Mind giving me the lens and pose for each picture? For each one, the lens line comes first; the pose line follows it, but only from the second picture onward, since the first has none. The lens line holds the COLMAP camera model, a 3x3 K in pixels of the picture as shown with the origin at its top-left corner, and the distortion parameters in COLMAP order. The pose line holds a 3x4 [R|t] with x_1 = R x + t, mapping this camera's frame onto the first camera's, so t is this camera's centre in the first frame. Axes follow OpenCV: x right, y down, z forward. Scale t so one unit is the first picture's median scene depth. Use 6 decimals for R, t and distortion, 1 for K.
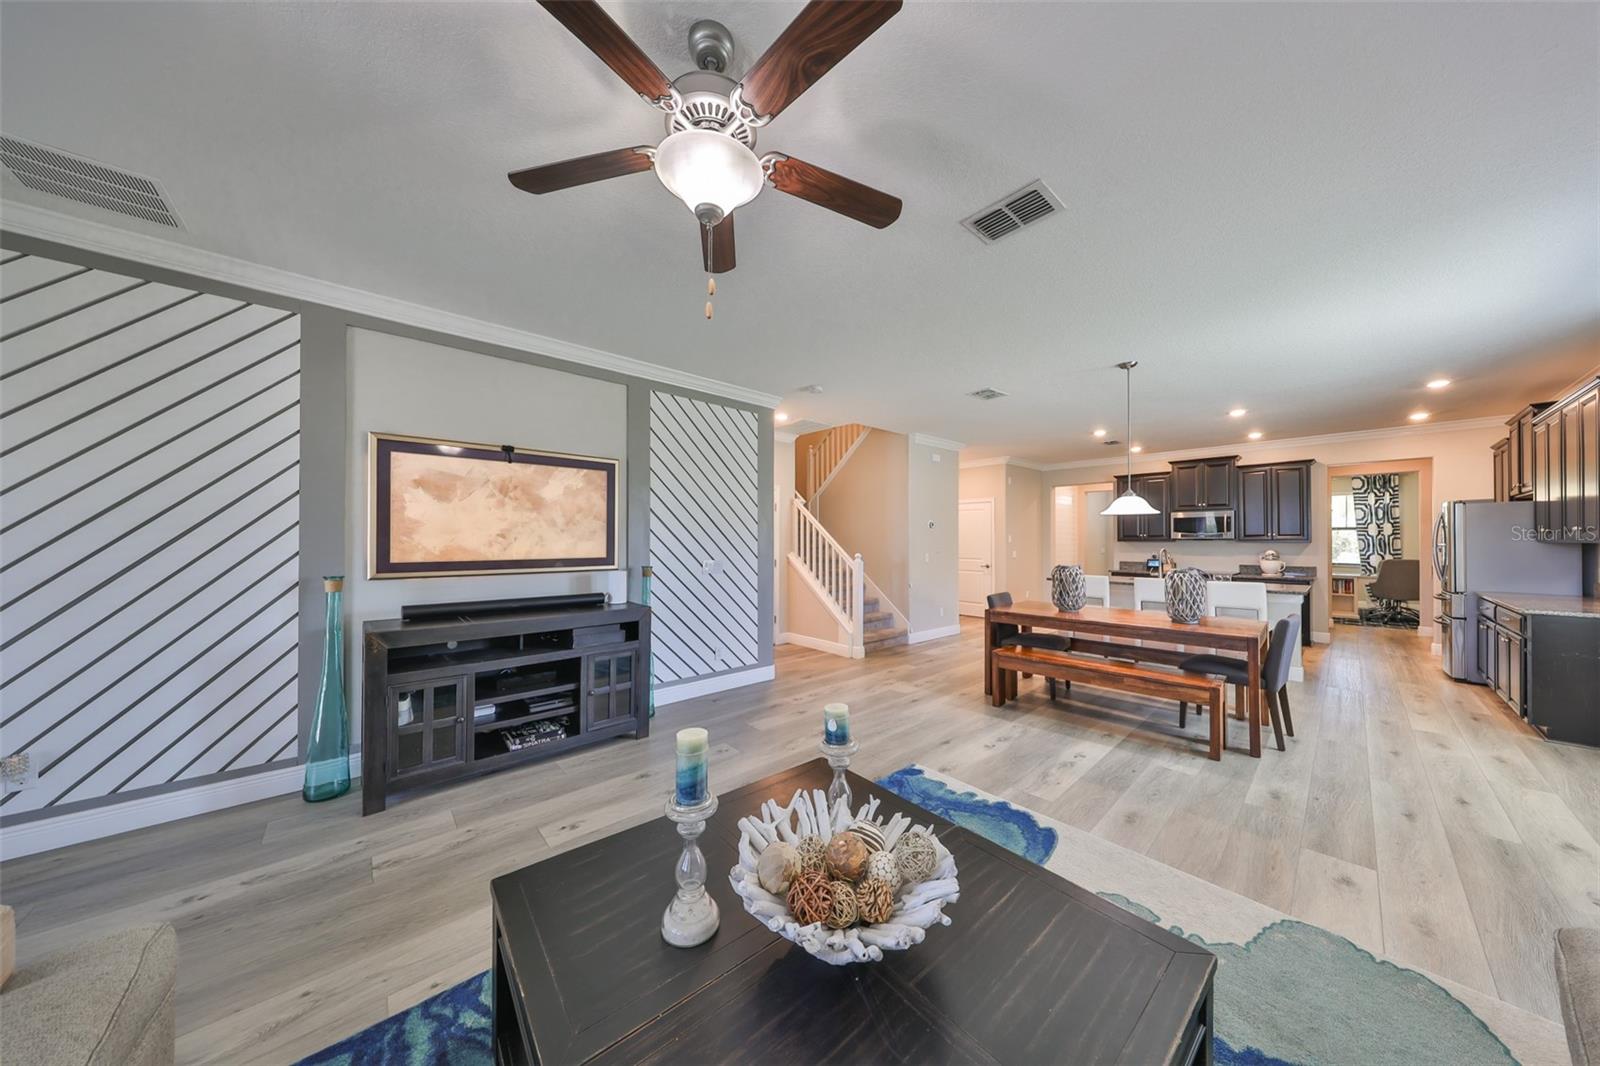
lens RADIAL K [[492.6, 0, 799.7], [0, 492.6, 540.6], [0, 0, 1]] dist [-0.003058, 0.000874]
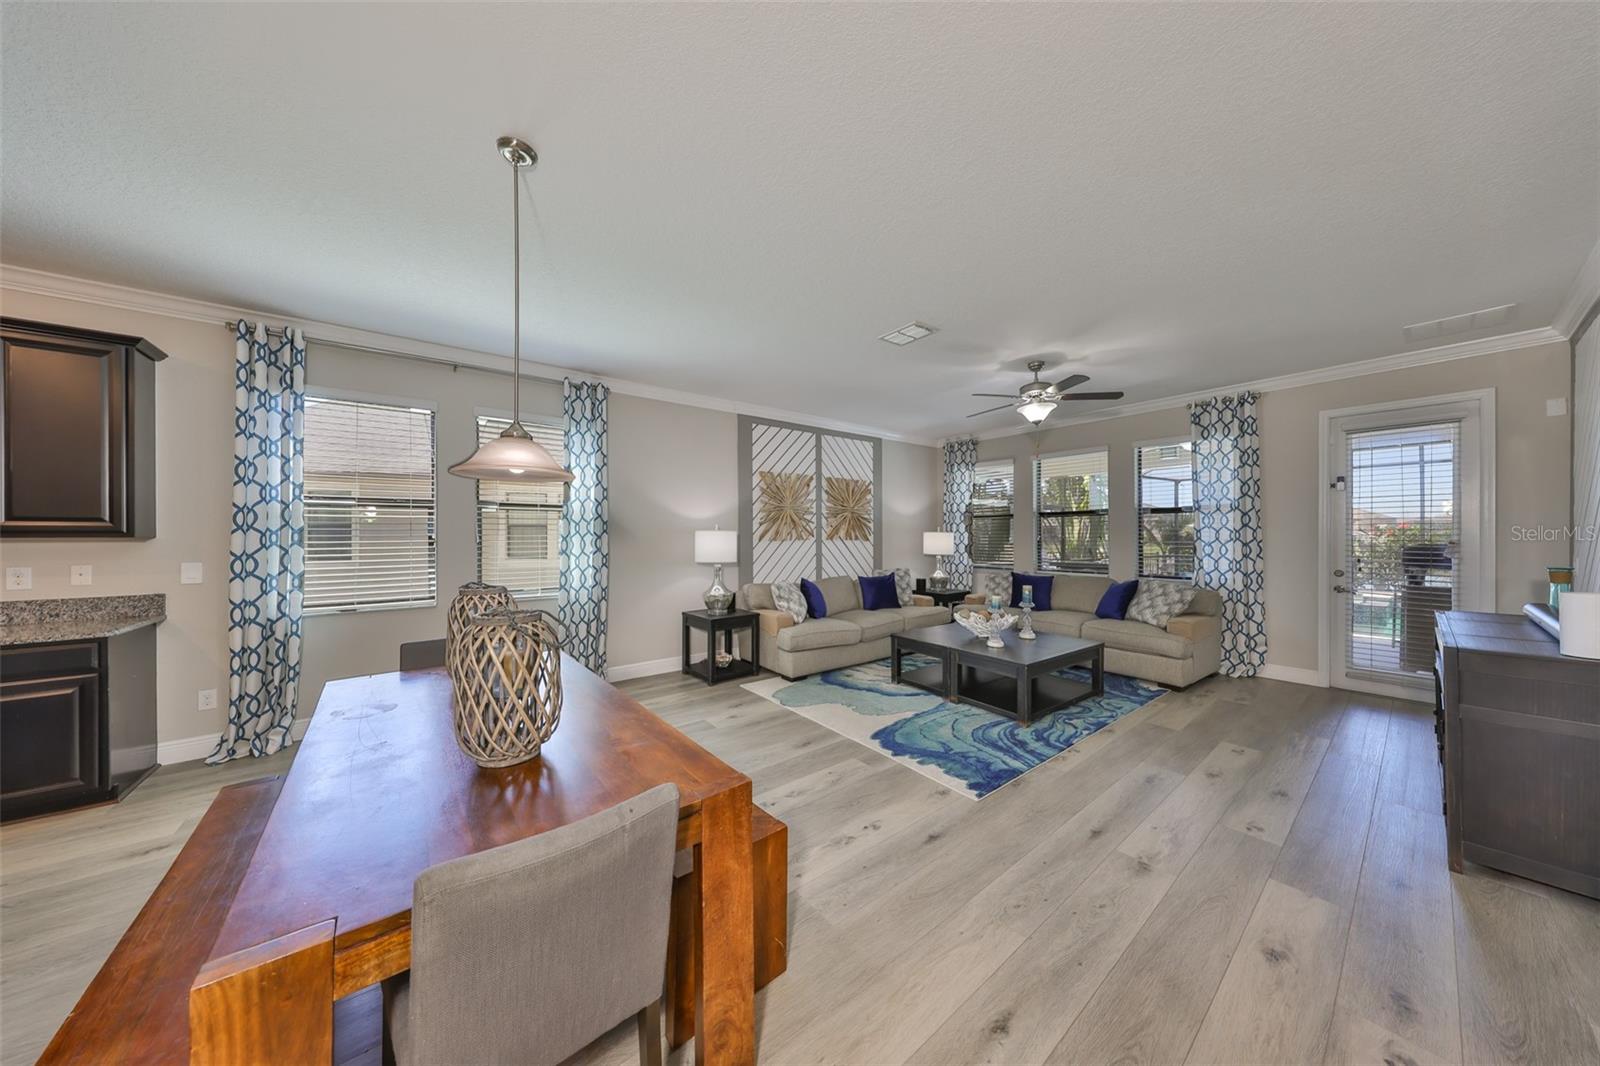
lens RADIAL K [[492.6, 0, 814.1], [0, 492.6, 537.1], [0, 0, 1]] dist [-0.003058, 0.000874]
pose [[-0.999233, -0.000784, 0.039162, 0.400178], [-0.000424, 0.999958, 0.009186, -0.003301], [-0.039168, 0.009162, -0.999191, 1.548529]]
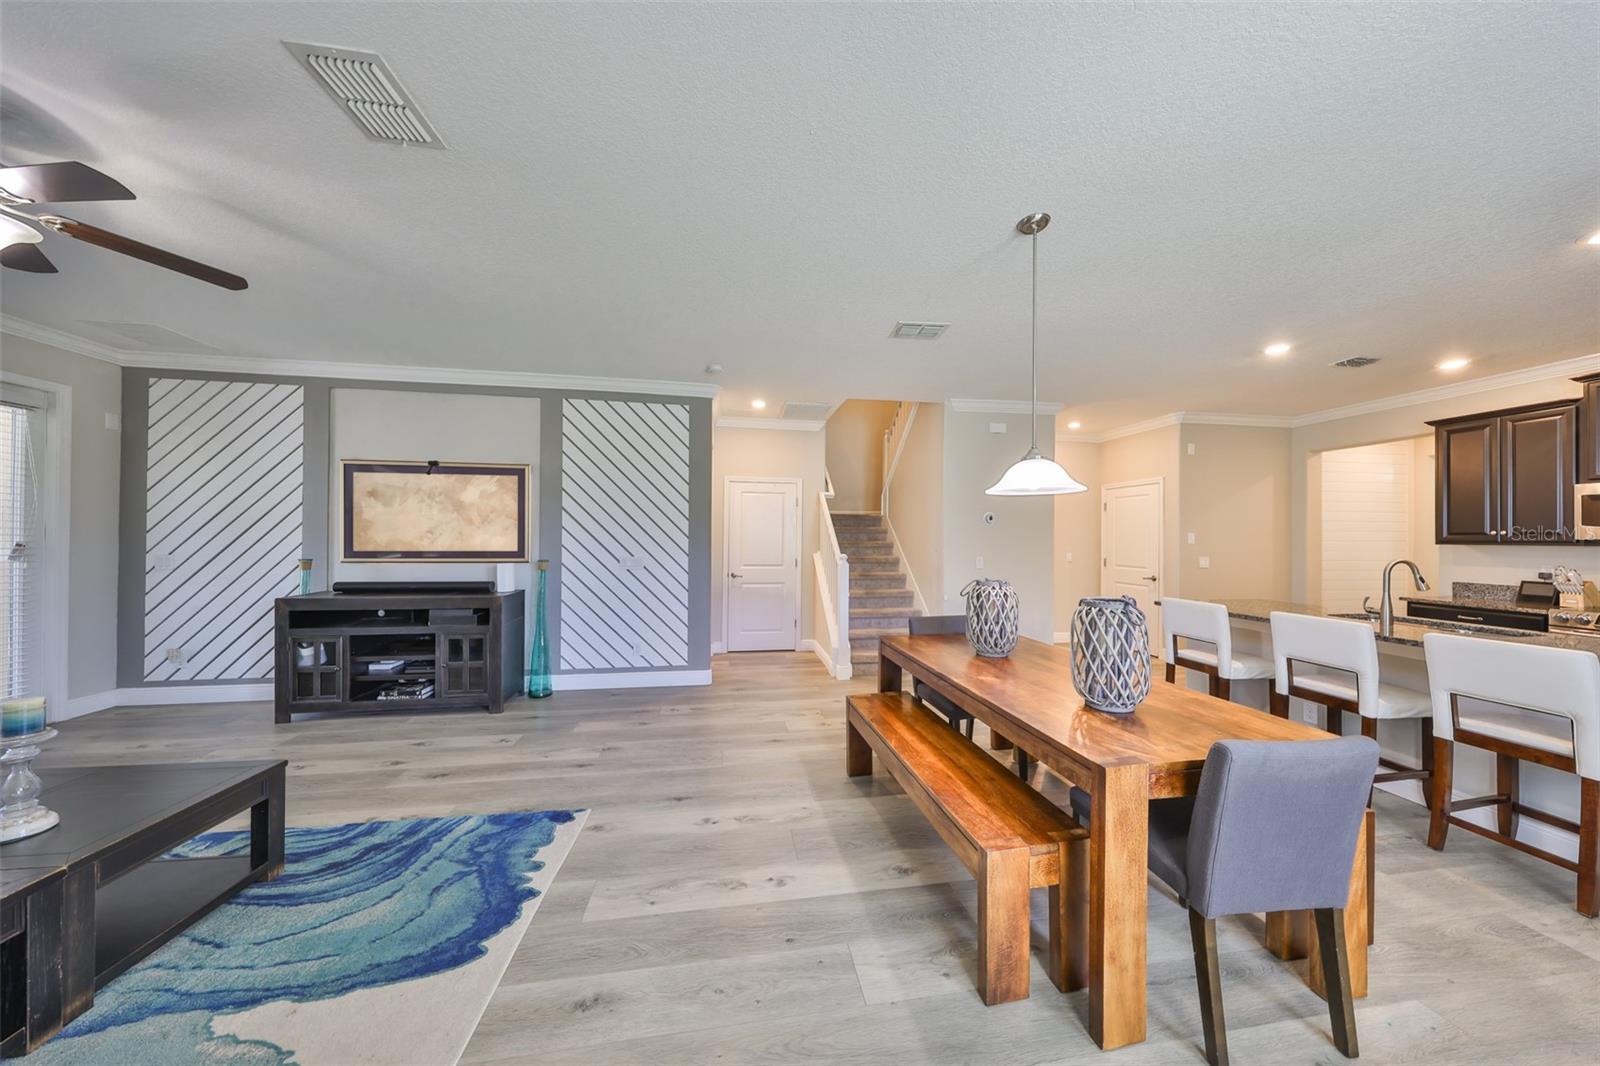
lens RADIAL K [[492.6, 0, 798.8], [0, 492.6, 537.3], [0, 0, 1]] dist [-0.003058, 0.000874]
pose [[0.837151, 0.005981, -0.546939, 0.813821], [-0.006862, 0.999976, 0.000432, -0.002990], [0.546929, 0.003391, 0.837172, 0.418747]]
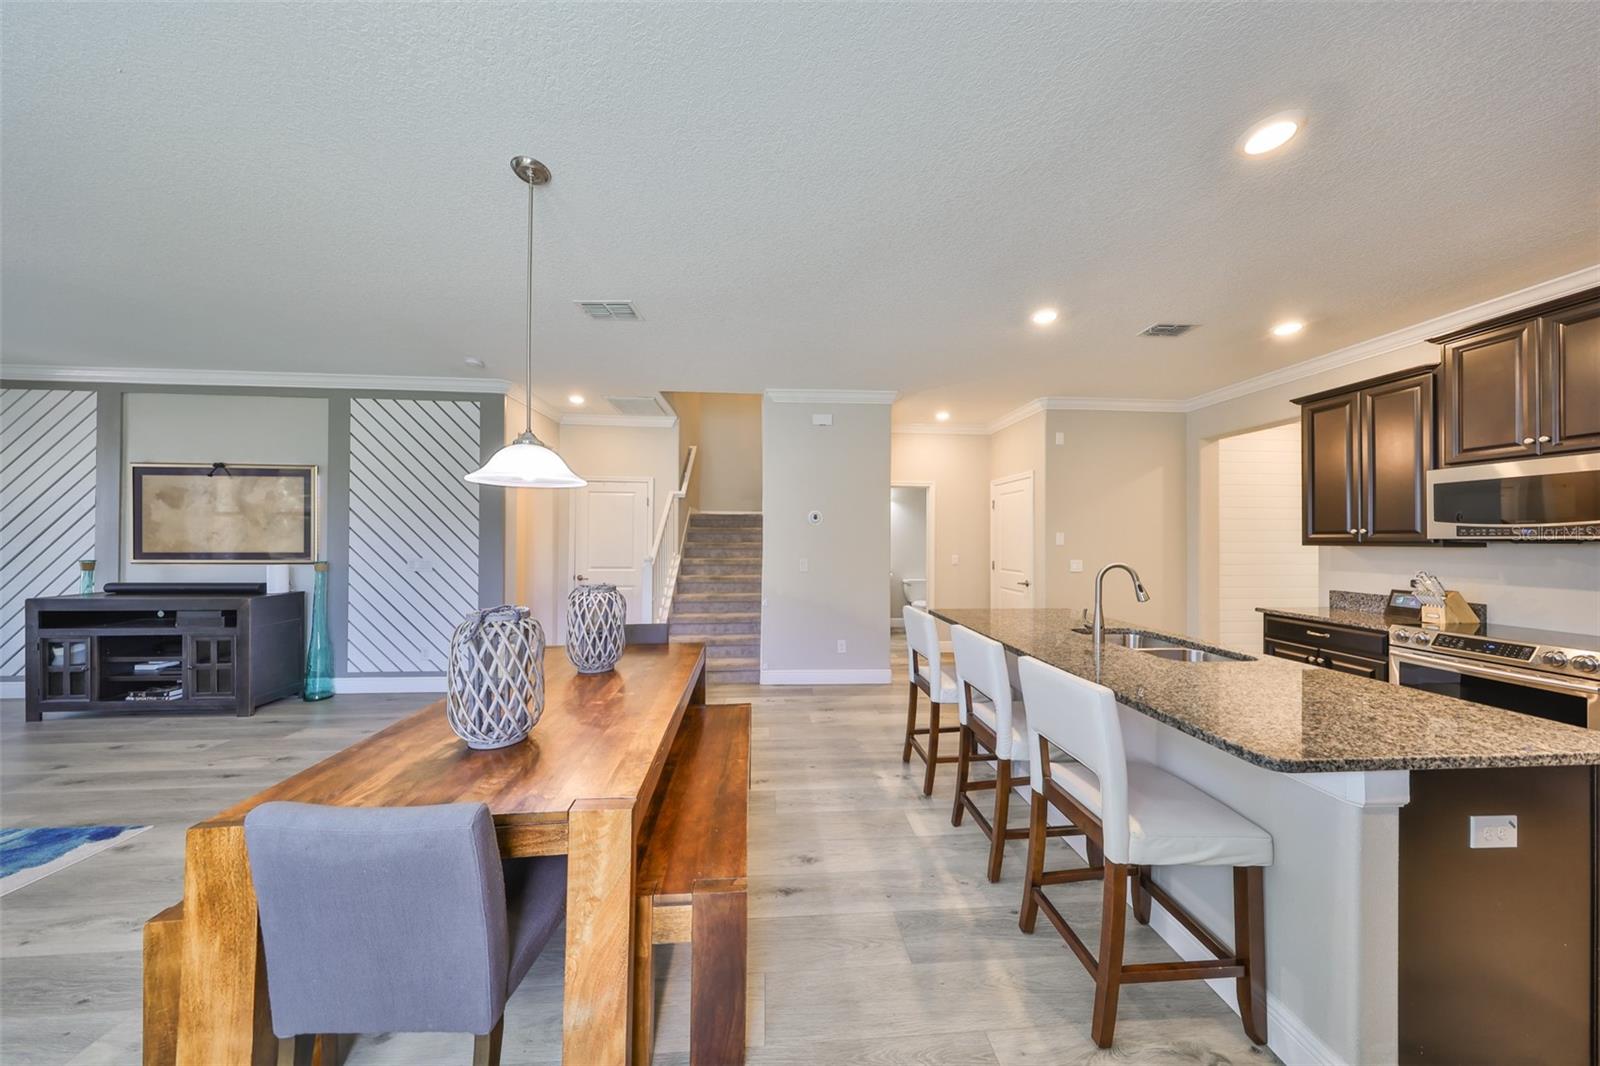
lens RADIAL K [[492.6, 0, 796.1], [0, 492.6, 536.0], [0, 0, 1]] dist [-0.003058, 0.000874]
pose [[0.789476, -0.000108, -0.613781, 1.254870], [-0.005223, 0.999963, -0.006894, -0.002185], [0.613759, 0.008649, 0.789446, 0.839129]]
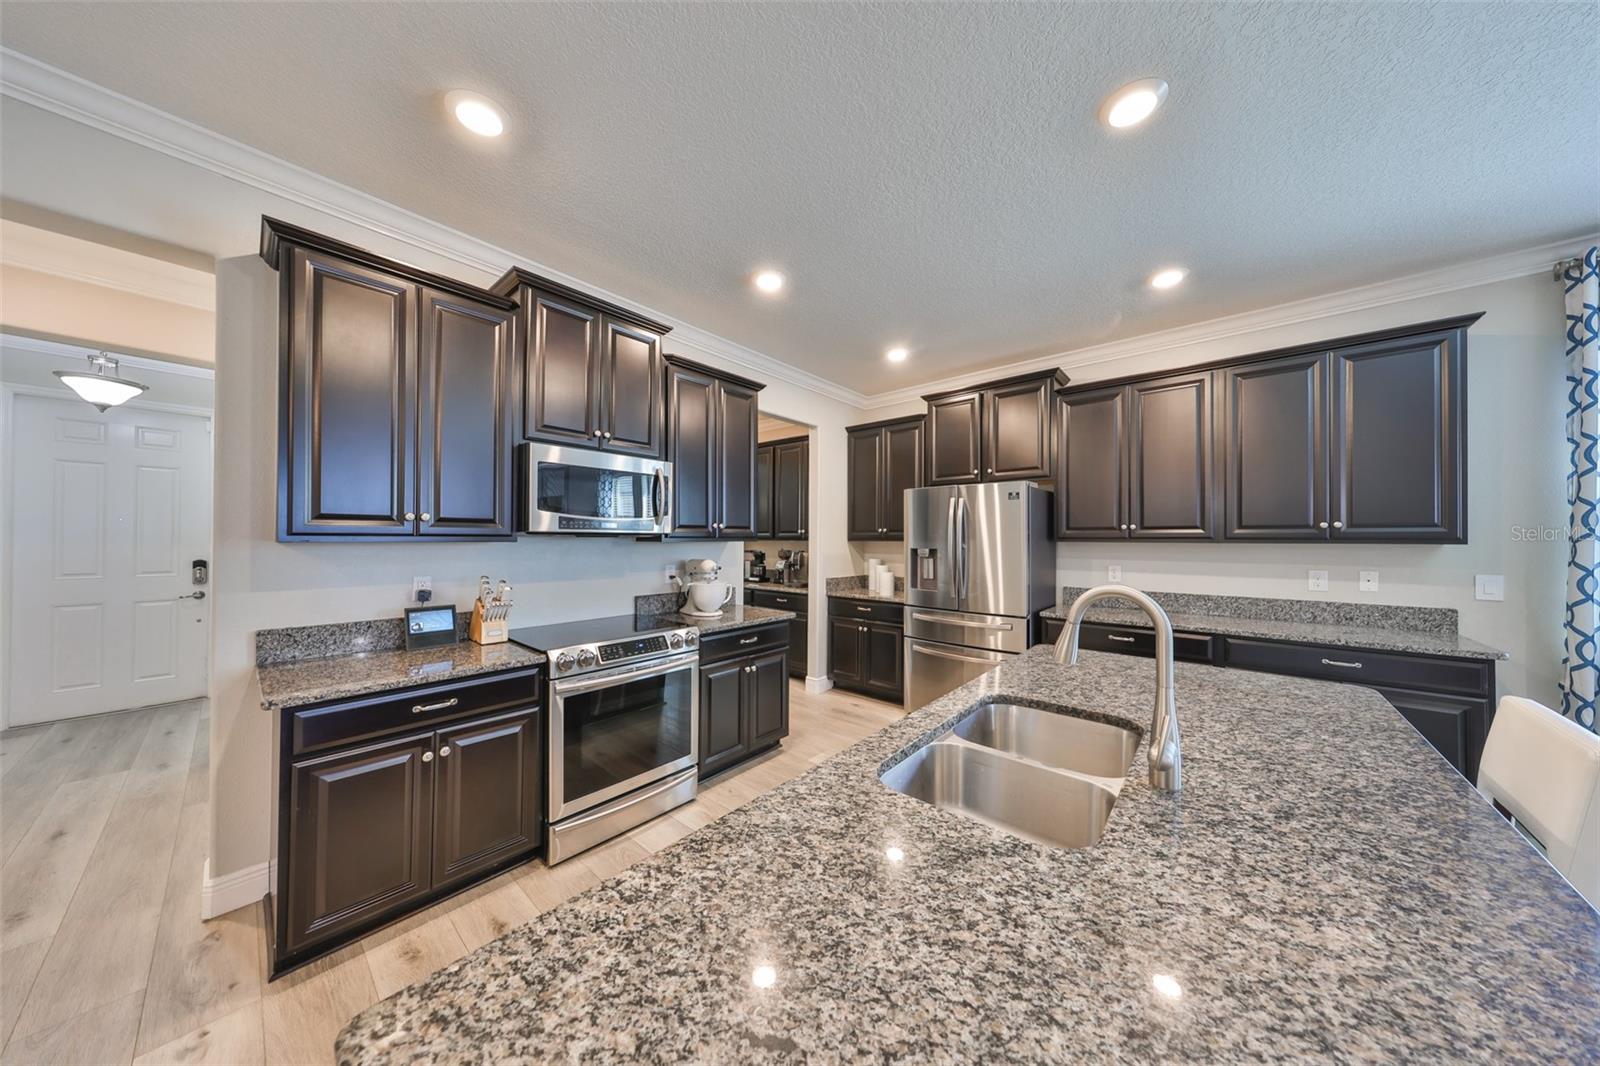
lens RADIAL K [[492.6, 0, 796.5], [0, 492.6, 532.5], [0, 0, 1]] dist [-0.003058, 0.000874]
pose [[-0.131221, 0.009200, 0.991310, 0.929508], [-0.004451, 0.999941, -0.009869, -0.002304], [-0.991343, -0.005707, -0.131173, 1.830839]]
